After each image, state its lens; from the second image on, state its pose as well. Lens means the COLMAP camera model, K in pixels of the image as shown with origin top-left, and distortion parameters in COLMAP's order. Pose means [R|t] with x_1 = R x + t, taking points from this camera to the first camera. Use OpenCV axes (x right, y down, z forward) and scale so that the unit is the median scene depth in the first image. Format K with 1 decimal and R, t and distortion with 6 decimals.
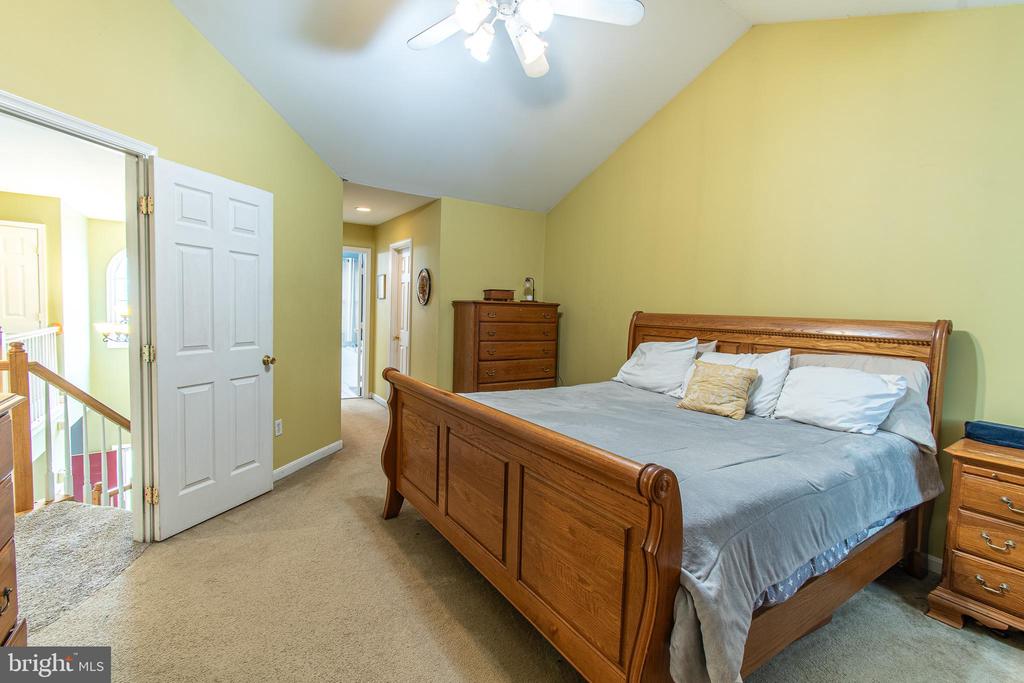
lens RADIAL K [[450.9, 0, 509.8], [0, 450.9, 341.3], [0, 0, 1]] dist [0.002895, -0.001806]
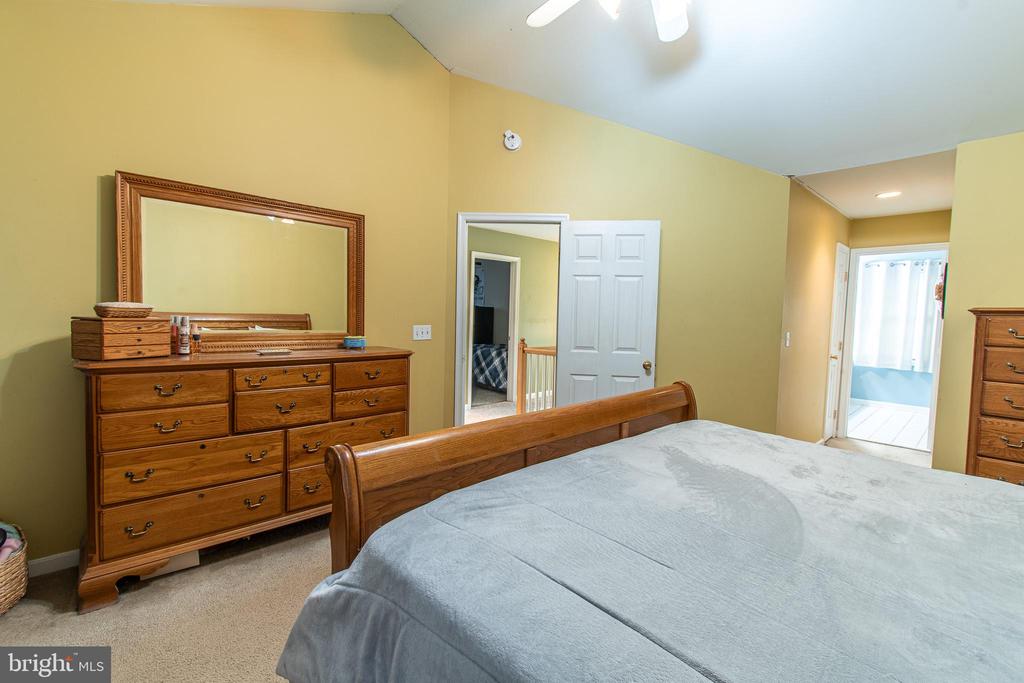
lens RADIAL K [[450.9, 0, 507.4], [0, 450.9, 339.4], [0, 0, 1]] dist [0.002895, -0.001806]
pose [[0.177004, 0.030158, -0.983748, 0.539659], [-0.085882, 0.996191, 0.015087, -0.010715], [0.980456, 0.081815, 0.178920, 0.436443]]
